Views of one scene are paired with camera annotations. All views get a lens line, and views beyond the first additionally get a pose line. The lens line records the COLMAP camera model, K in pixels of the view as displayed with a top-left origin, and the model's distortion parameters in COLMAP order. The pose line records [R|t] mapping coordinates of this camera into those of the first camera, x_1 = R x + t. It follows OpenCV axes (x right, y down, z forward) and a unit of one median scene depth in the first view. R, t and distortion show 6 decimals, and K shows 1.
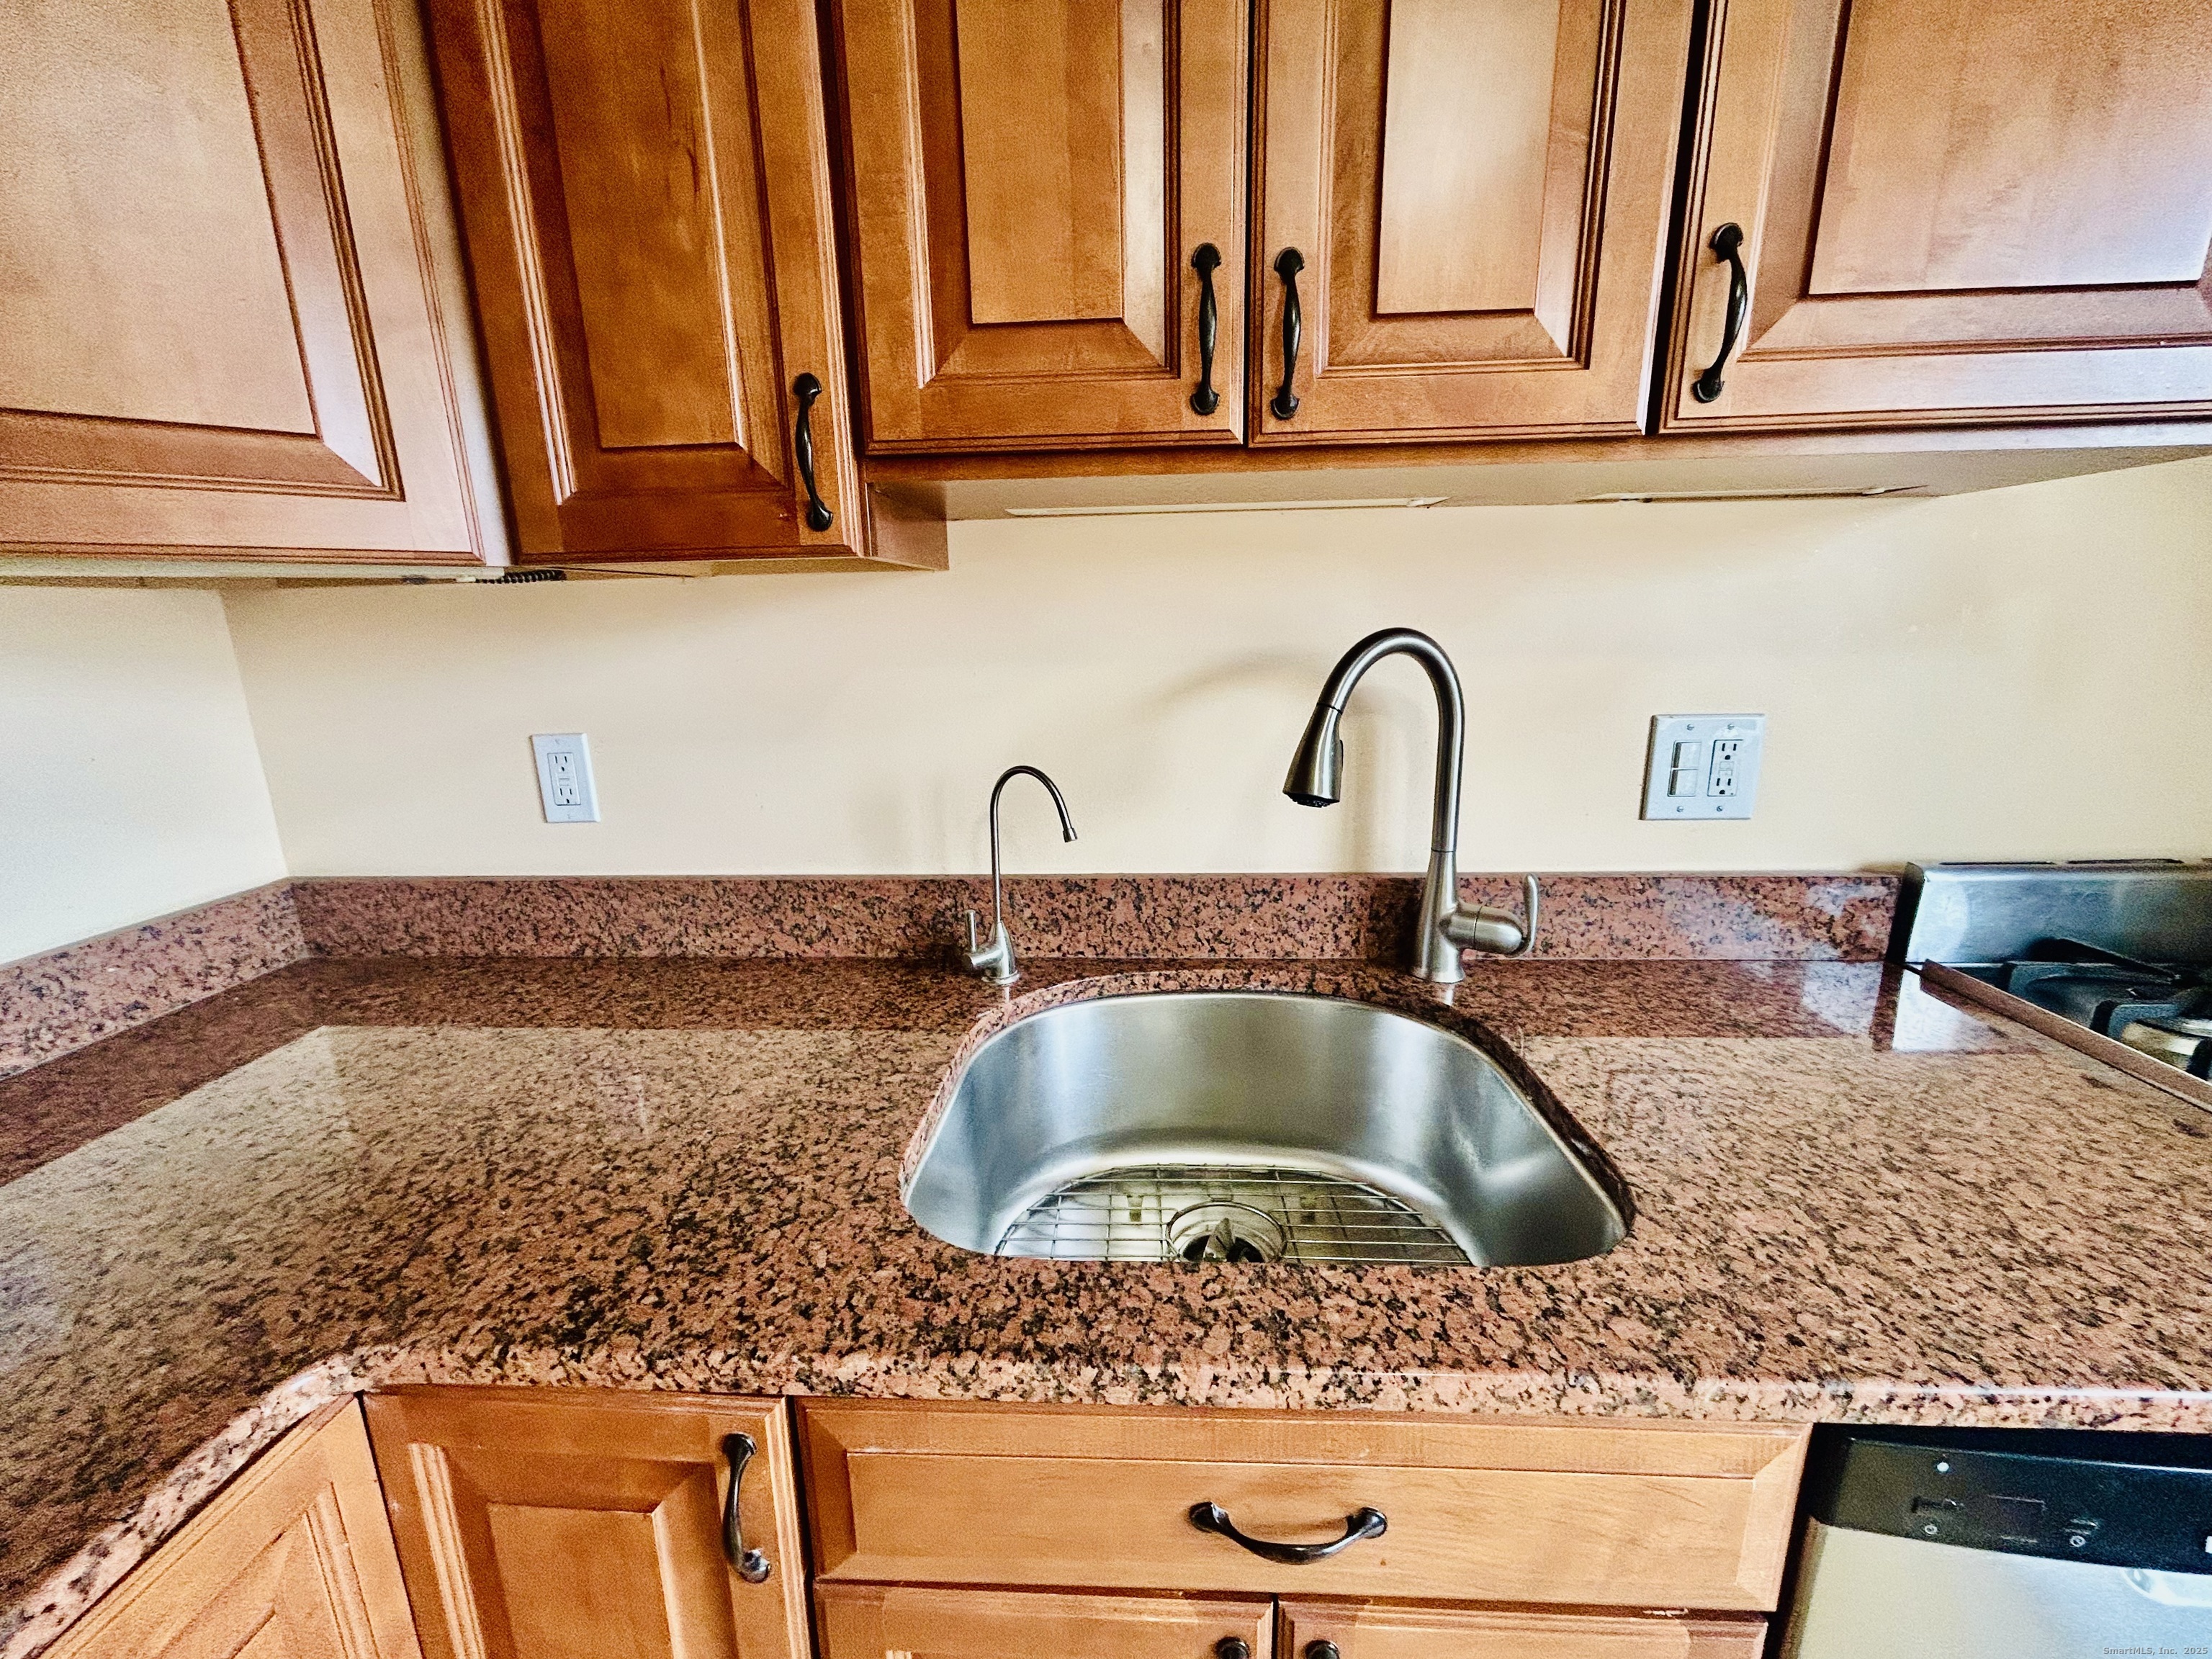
lens RADIAL K [[890.4, 0, 1099.3], [0, 890.4, 822.1], [0, 0, 1]] dist [-0.001671, 0.001171]
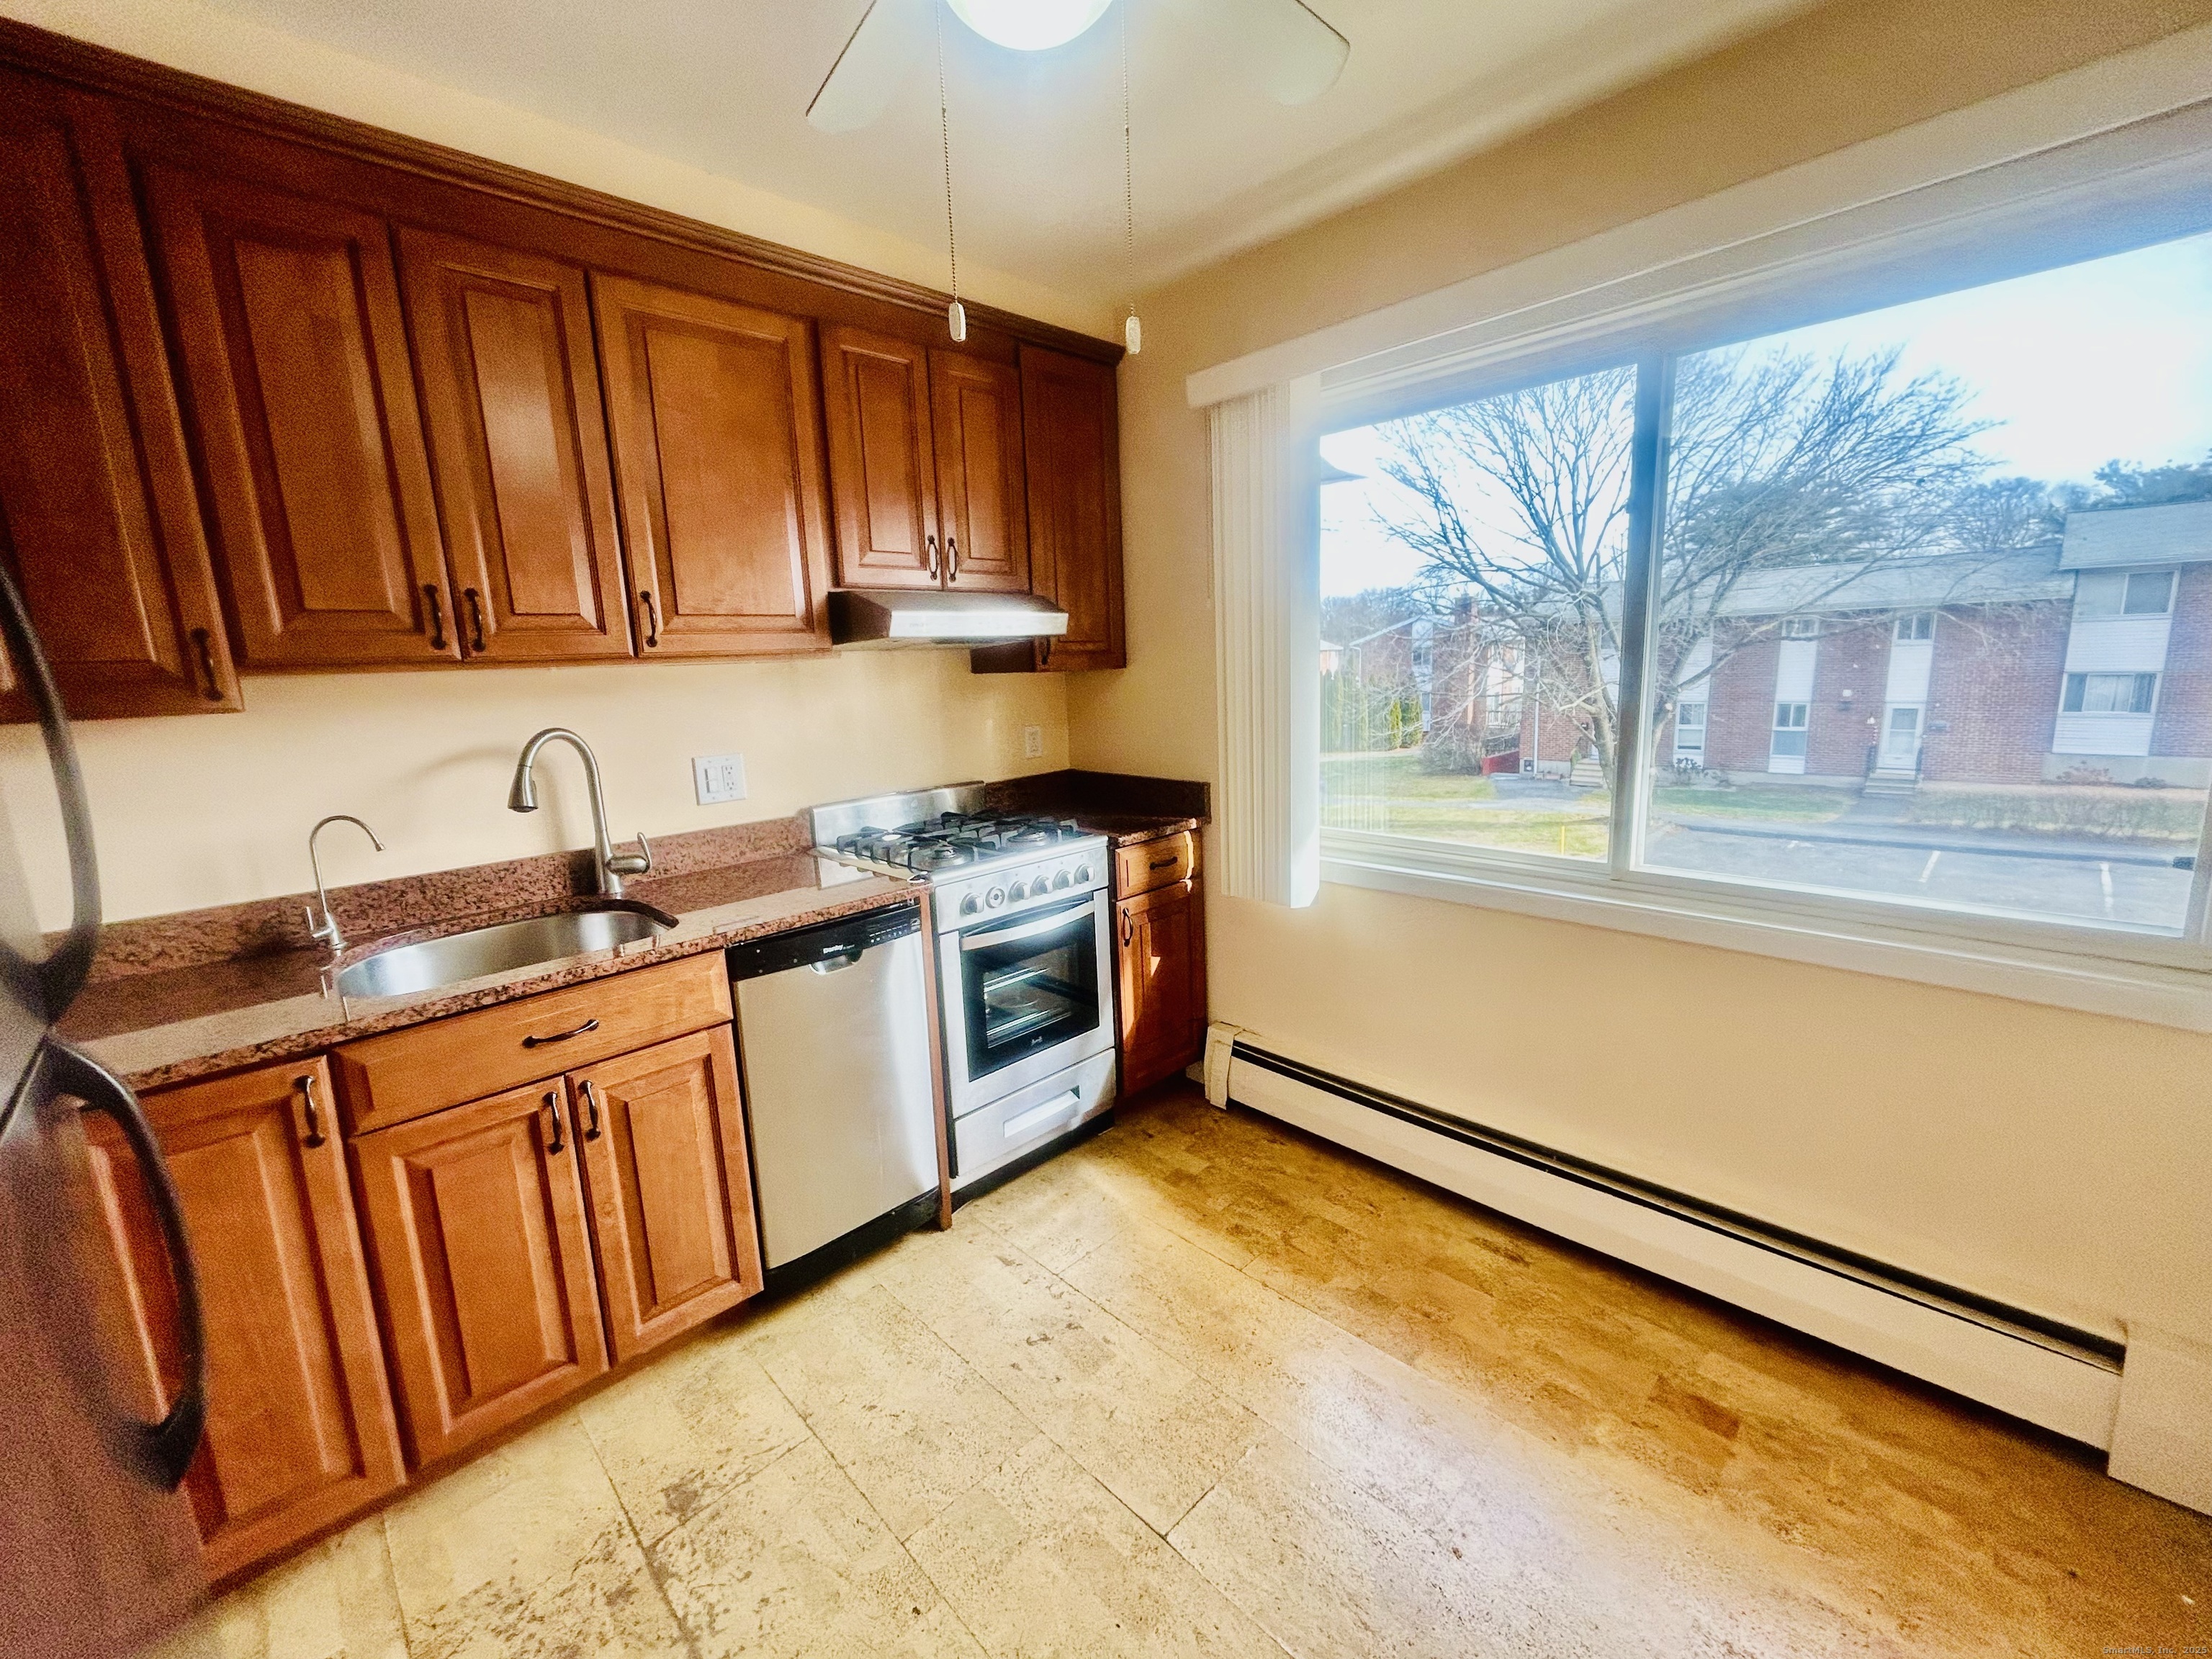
lens RADIAL K [[890.4, 0, 1099.5], [0, 890.4, 821.2], [0, 0, 1]] dist [-0.001671, 0.001171]
pose [[0.679164, -0.138468, 0.720807, -0.376951], [0.193453, 0.981090, 0.006191, 0.263088], [-0.708034, 0.135238, 0.693108, -1.496681]]
